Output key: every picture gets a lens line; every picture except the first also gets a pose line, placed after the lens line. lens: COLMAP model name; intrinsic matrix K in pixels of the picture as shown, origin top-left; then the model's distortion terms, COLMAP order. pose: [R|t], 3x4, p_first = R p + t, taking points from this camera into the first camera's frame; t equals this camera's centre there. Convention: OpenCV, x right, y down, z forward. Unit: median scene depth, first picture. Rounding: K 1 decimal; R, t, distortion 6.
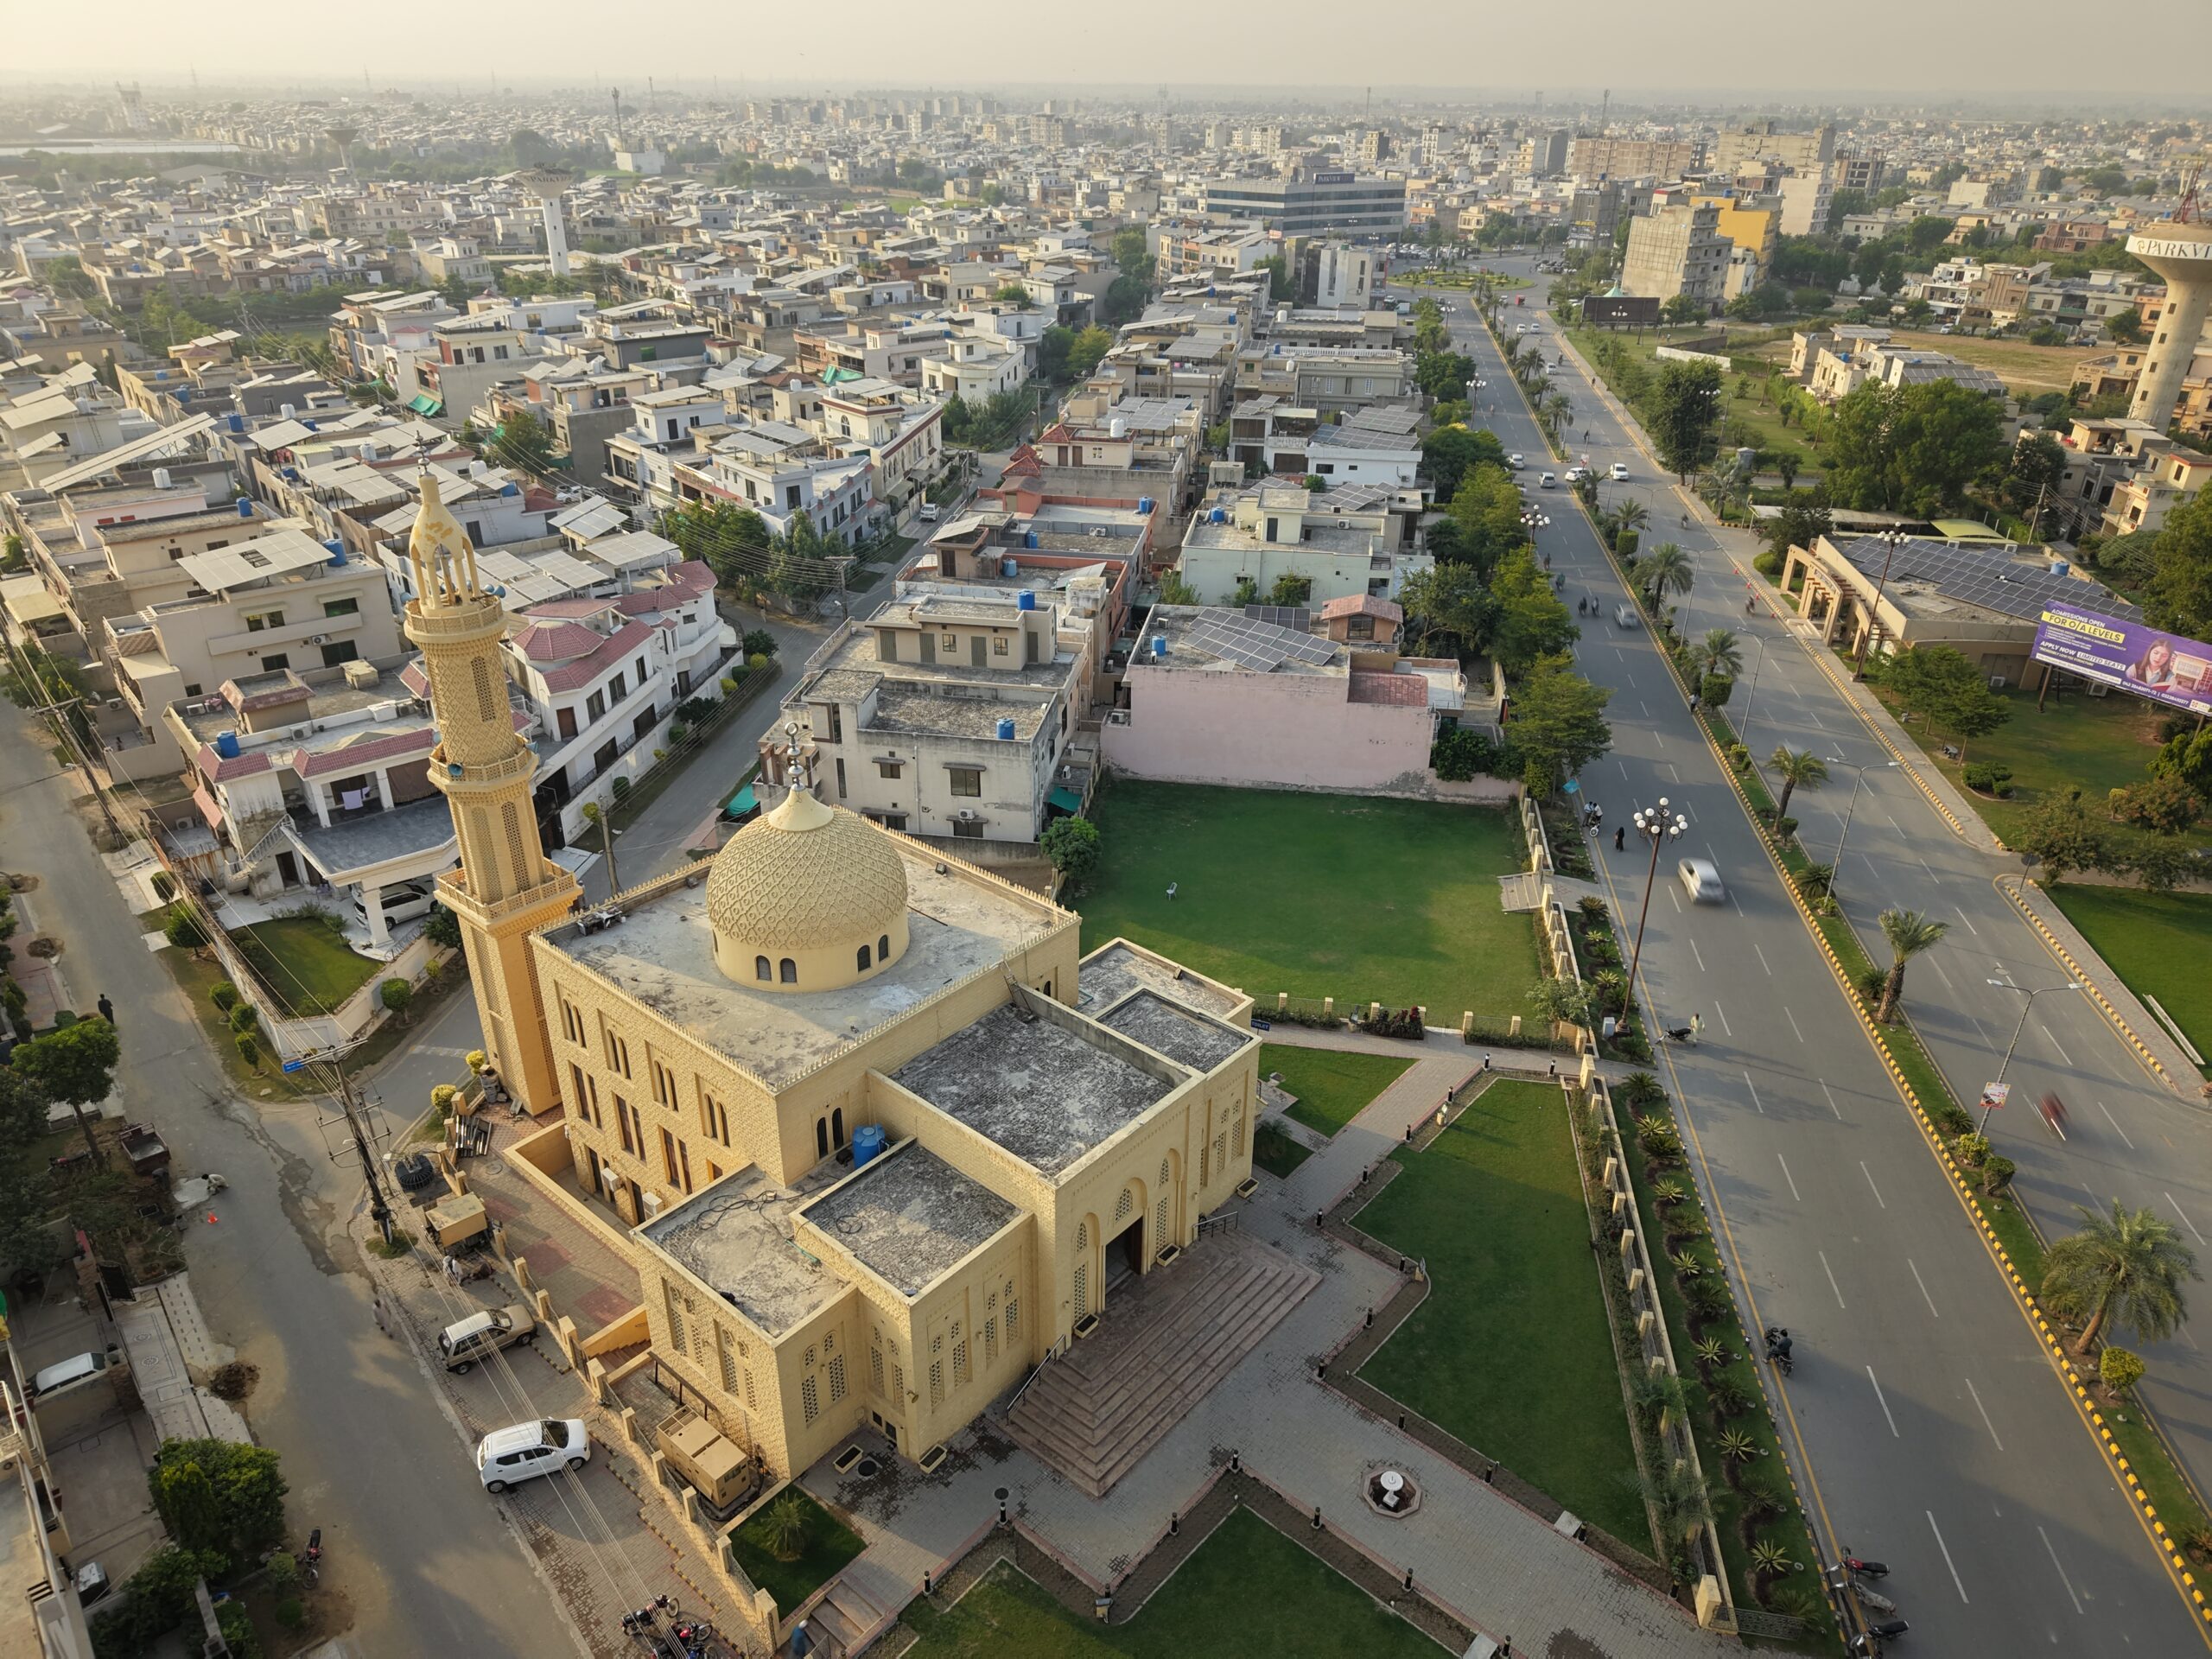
lens RADIAL K [[1491.9, 0, 1107.1], [0, 1491.9, 791.0], [0, 0, 1]] dist [0.037481, -0.036070]
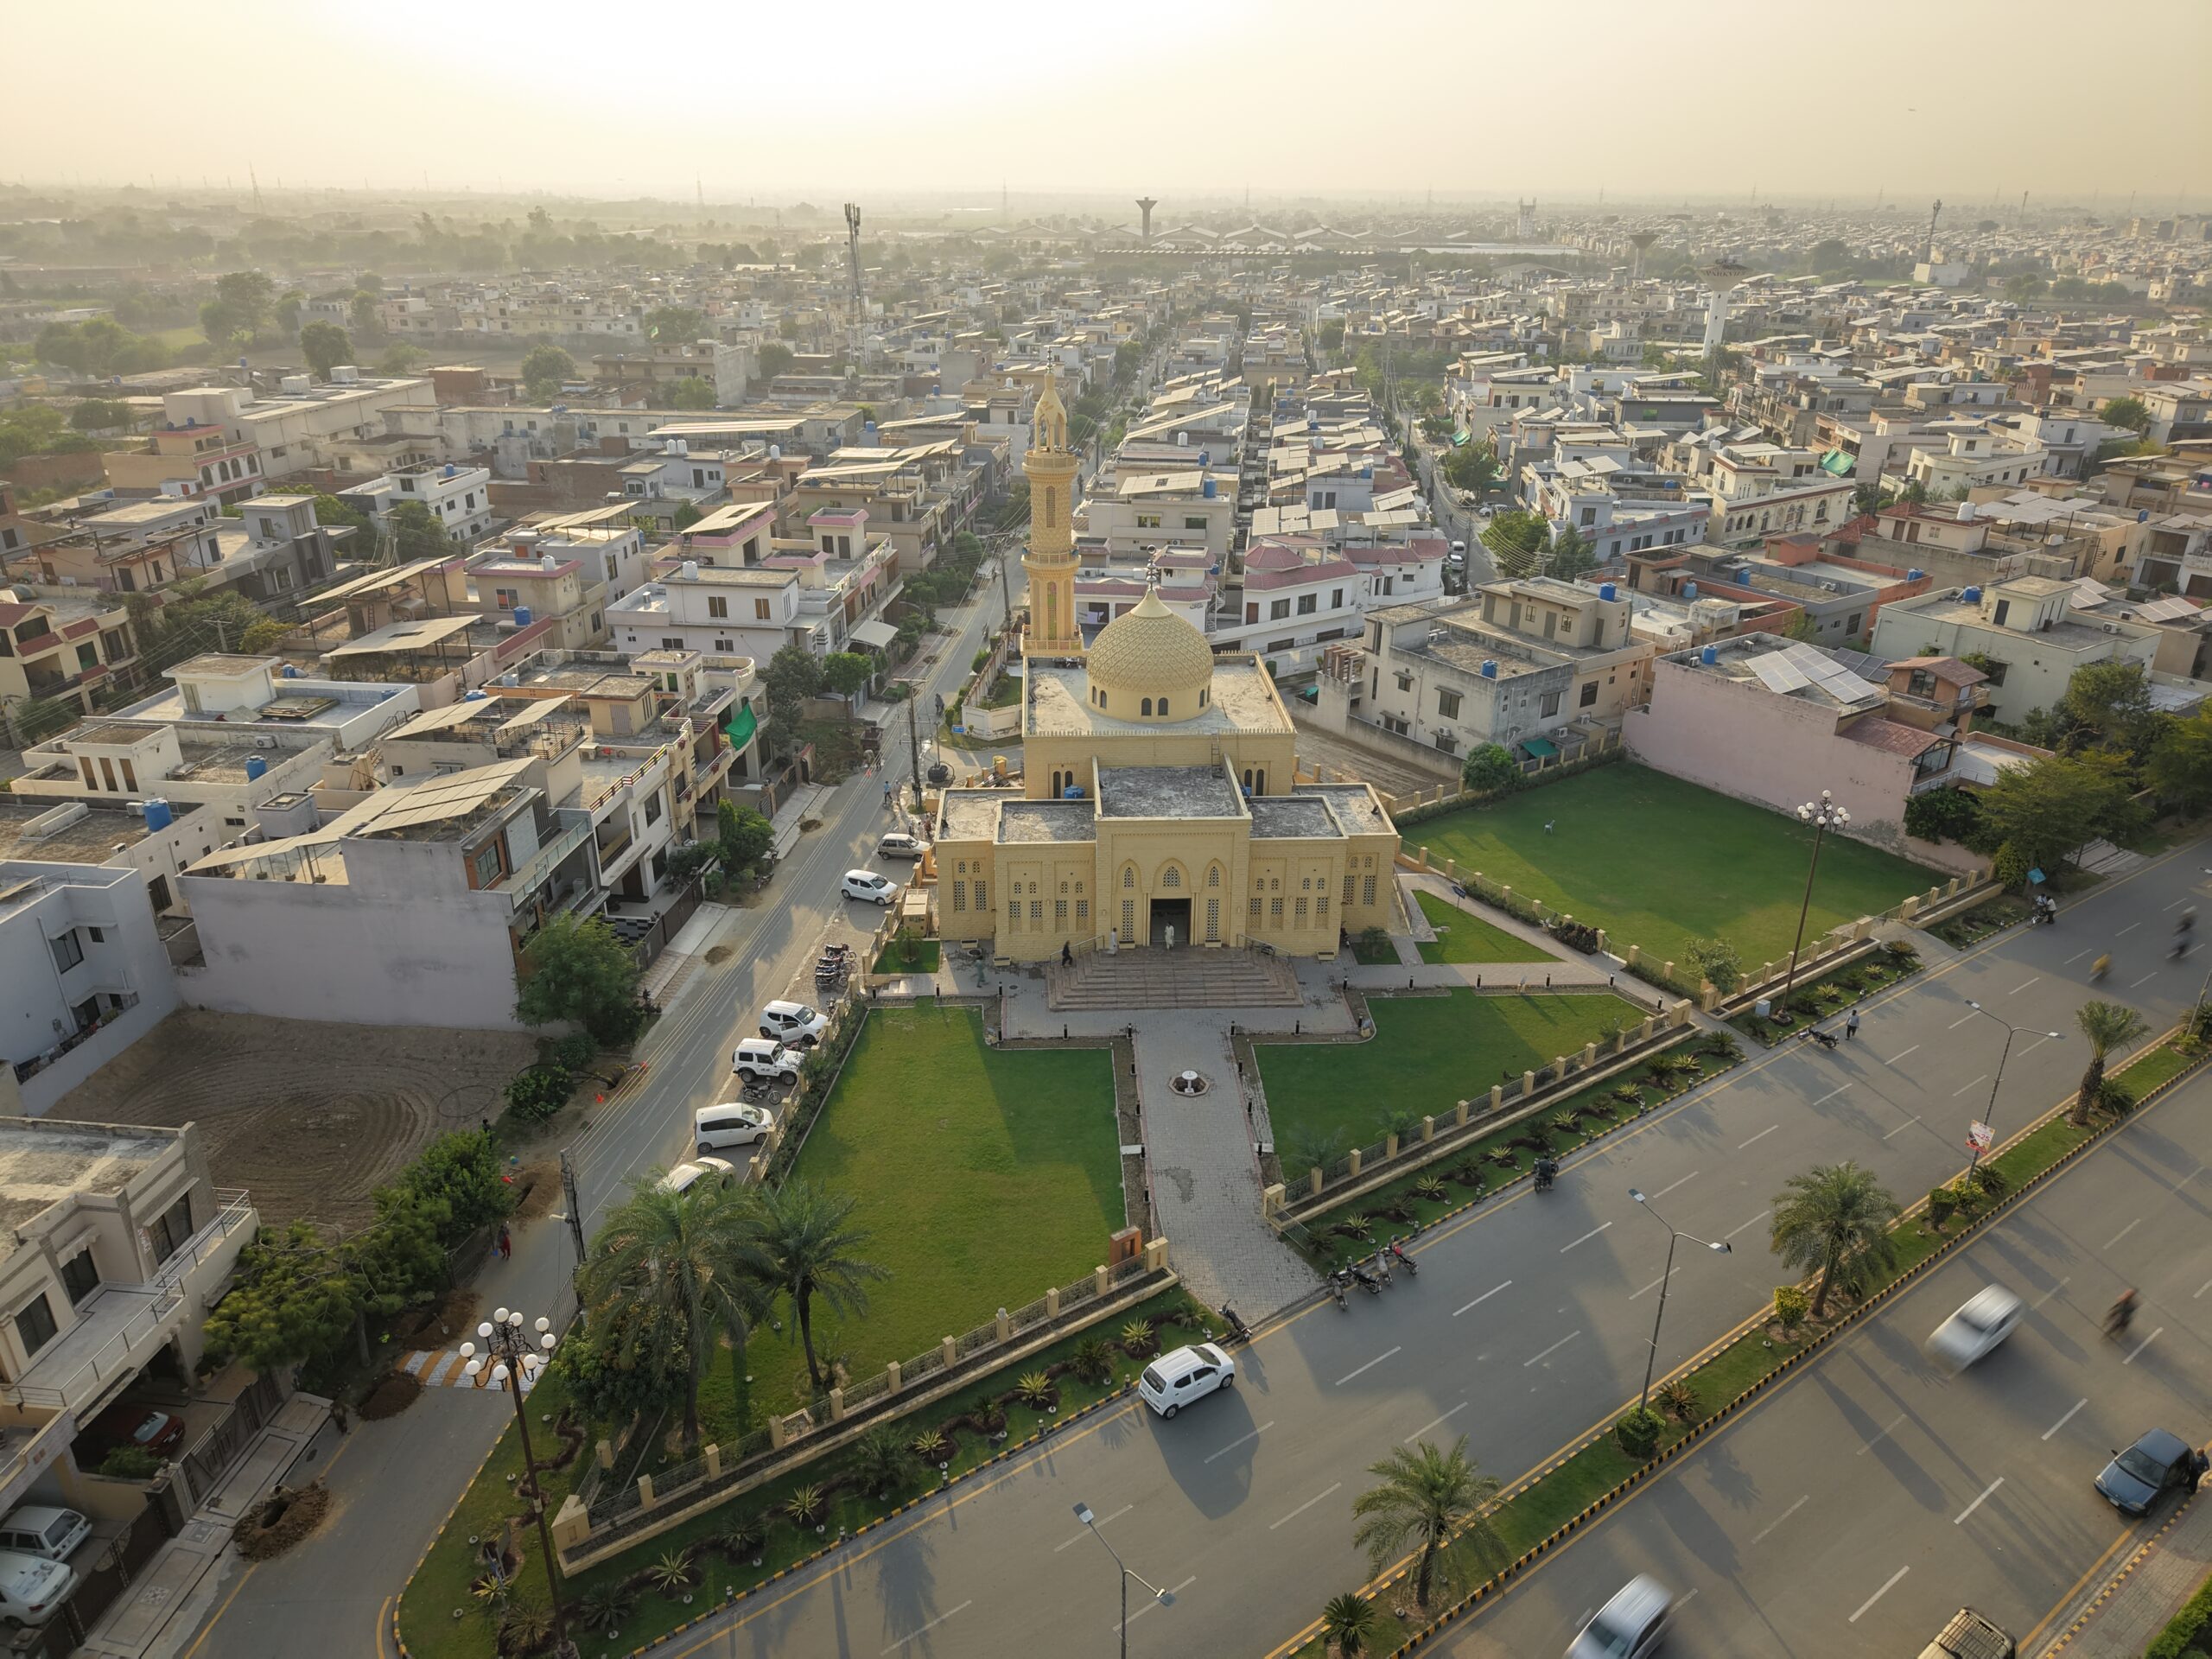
lens RADIAL K [[1491.9, 0, 1107.1], [0, 1491.9, 791.0], [0, 0, 1]] dist [0.037481, -0.036070]
pose [[0.687232, 0.267535, -0.675380, 0.513698], [-0.311813, 0.948348, 0.058380, 0.070533], [0.656114, 0.170471, 0.735156, -0.076083]]
